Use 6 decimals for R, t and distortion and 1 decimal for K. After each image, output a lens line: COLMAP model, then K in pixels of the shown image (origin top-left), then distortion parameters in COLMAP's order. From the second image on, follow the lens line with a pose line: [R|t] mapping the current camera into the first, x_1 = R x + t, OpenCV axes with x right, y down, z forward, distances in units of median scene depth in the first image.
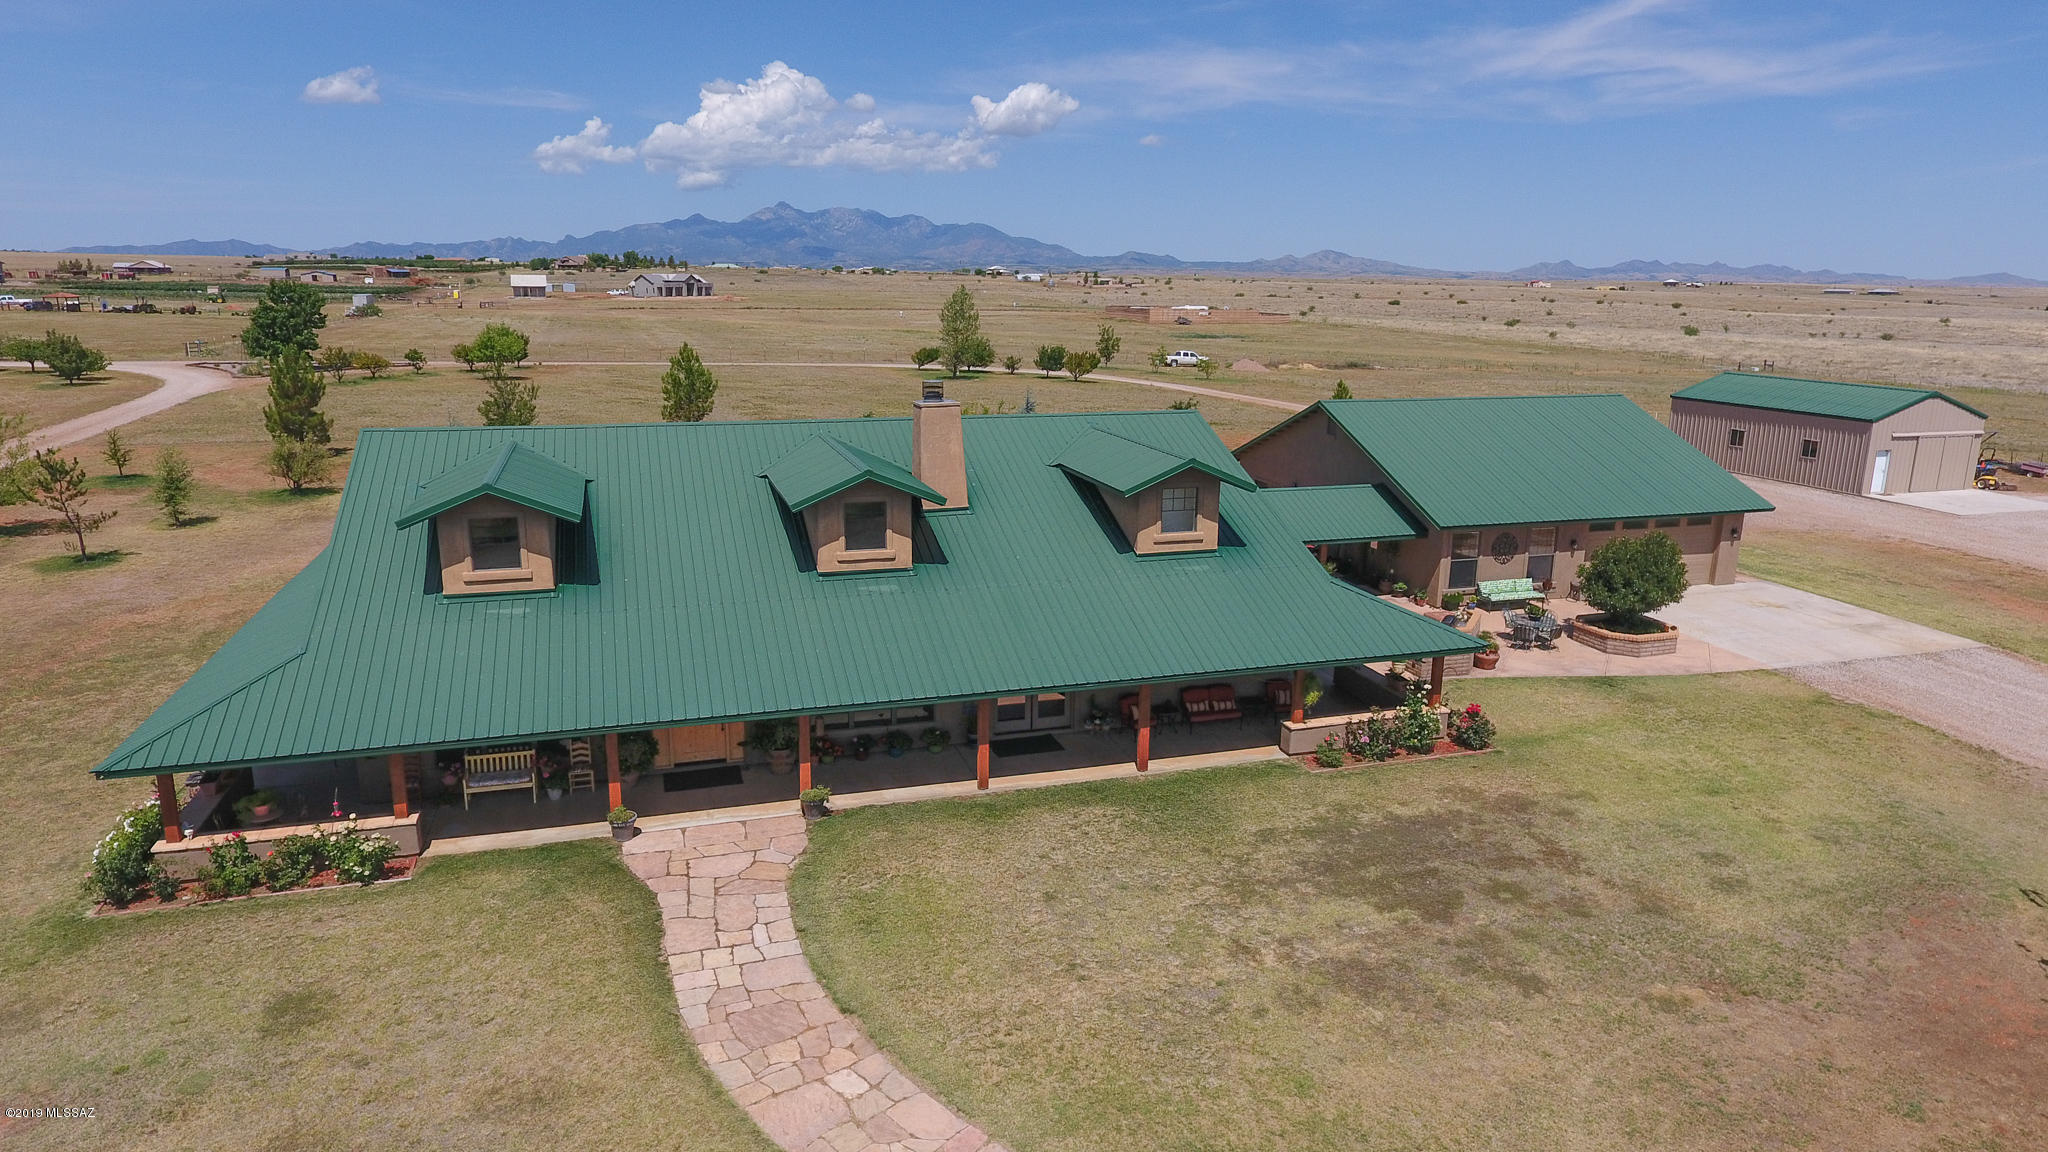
lens RADIAL K [[1207.3, 0, 1034.3], [0, 1207.3, 535.5], [0, 0, 1]] dist [0.000034, -0.003325]
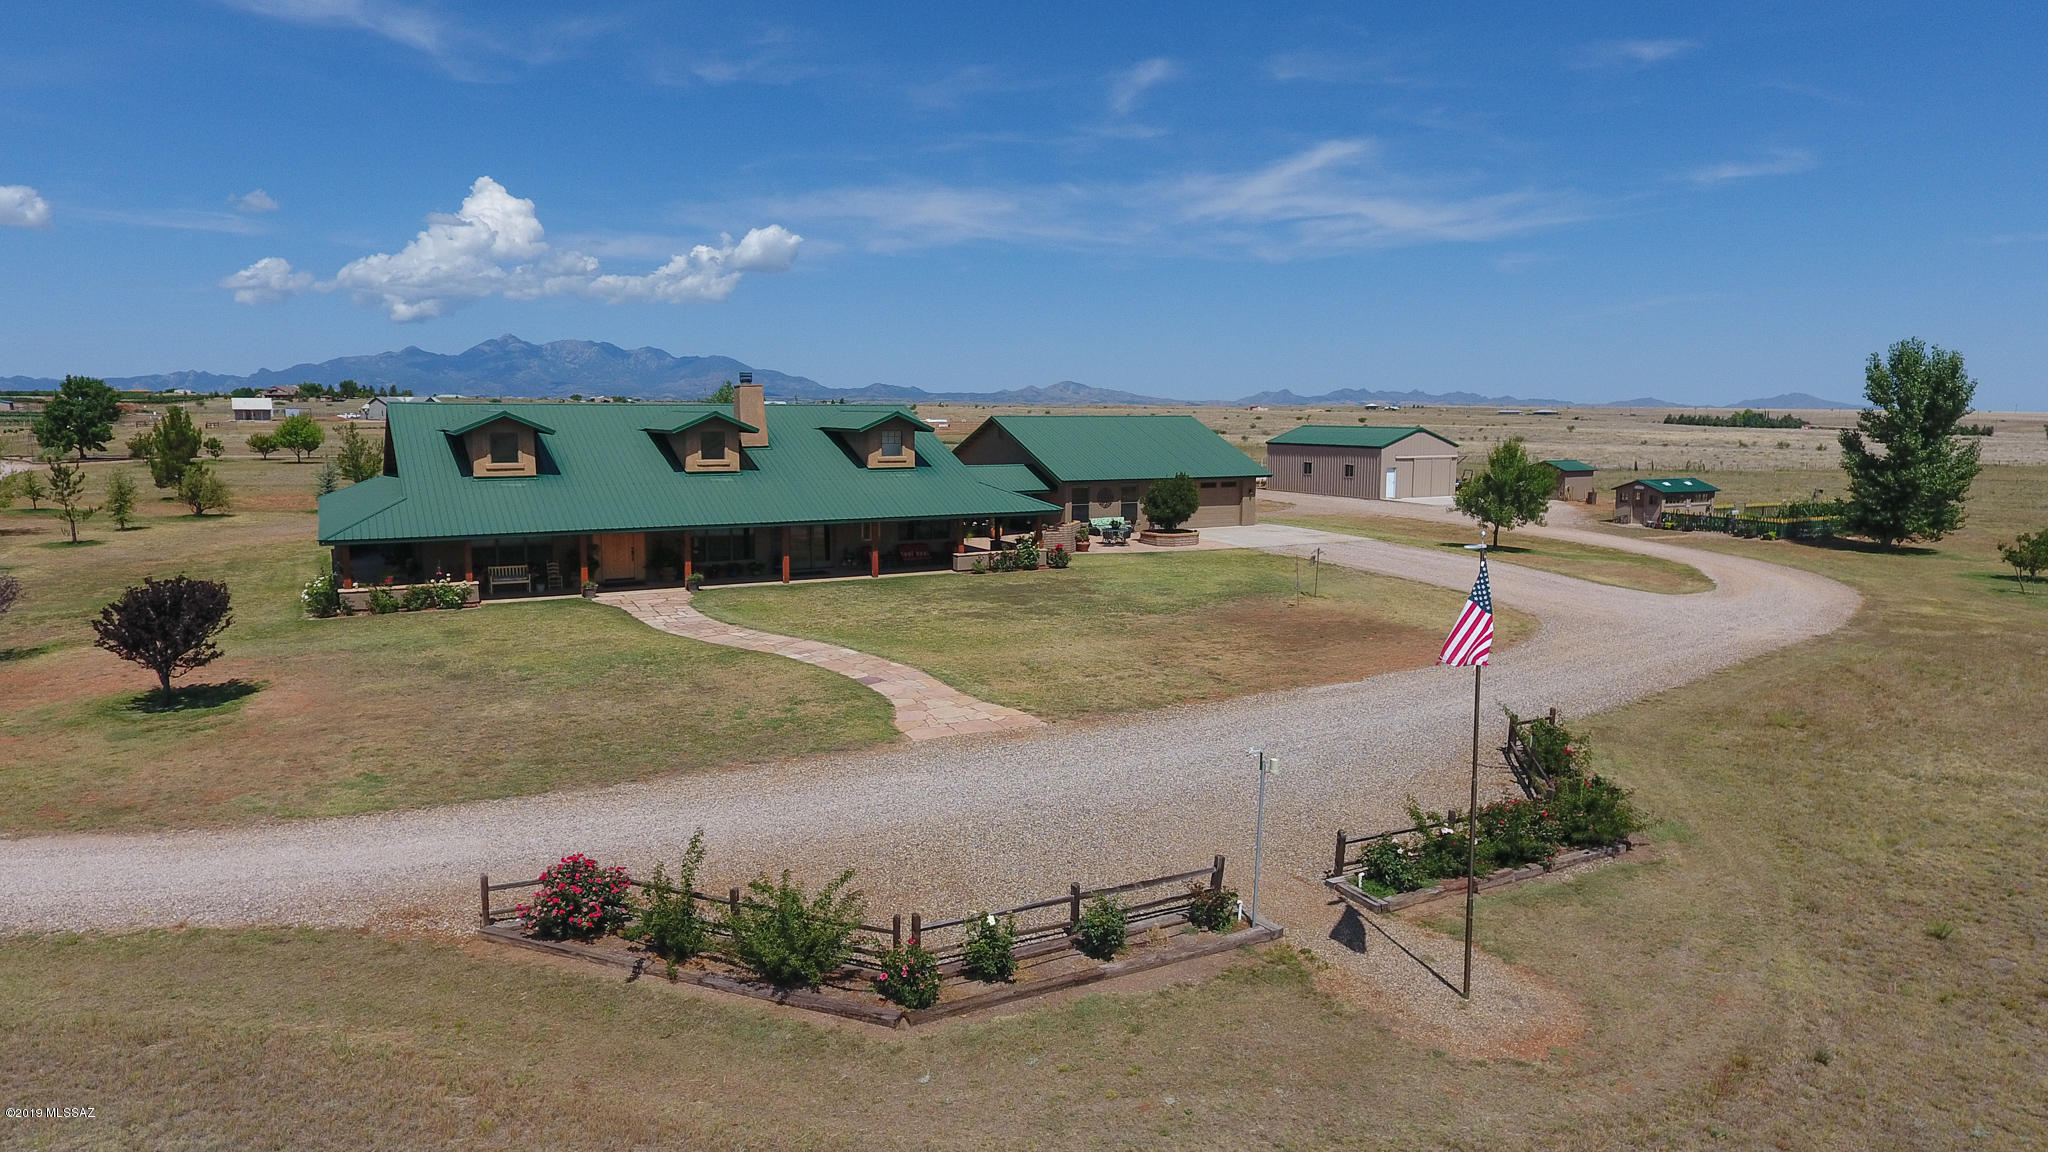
lens RADIAL K [[1207.3, 0, 998.8], [0, 1207.3, 583.5], [0, 0, 1]] dist [0.000034, -0.003325]
pose [[0.983660, -0.034796, 0.176639, -0.019482], [0.046313, 0.997032, -0.061504, 0.134208], [-0.173975, 0.068680, 0.982352, -0.328383]]
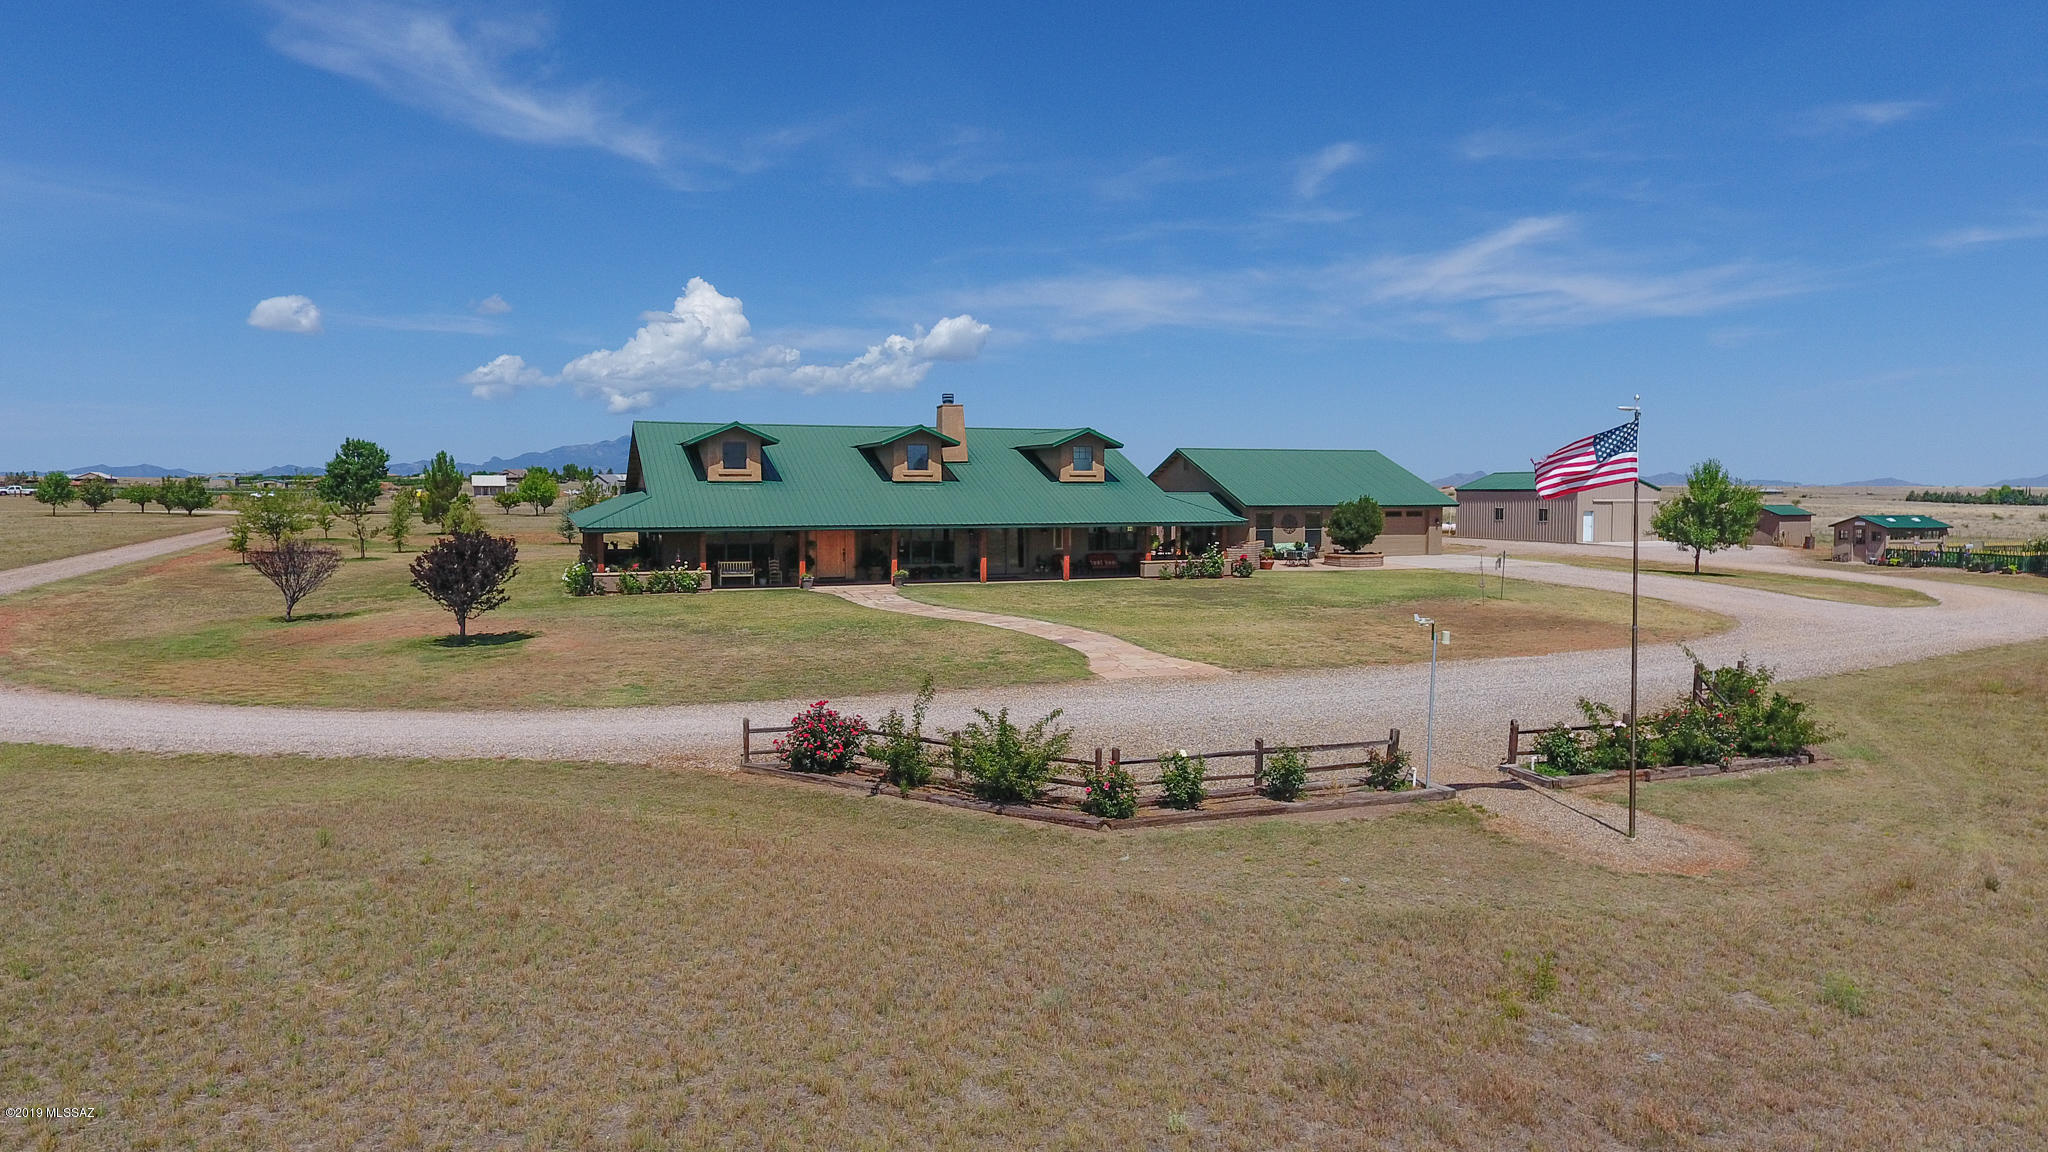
lens RADIAL K [[1207.3, 0, 1015.3], [0, 1207.3, 588.2], [0, 0, 1]] dist [0.000034, -0.003325]
pose [[0.998929, -0.015369, 0.043642, -0.030350], [0.020932, 0.991289, -0.130033, 0.187653], [-0.041263, 0.130807, 0.990549, -0.360617]]
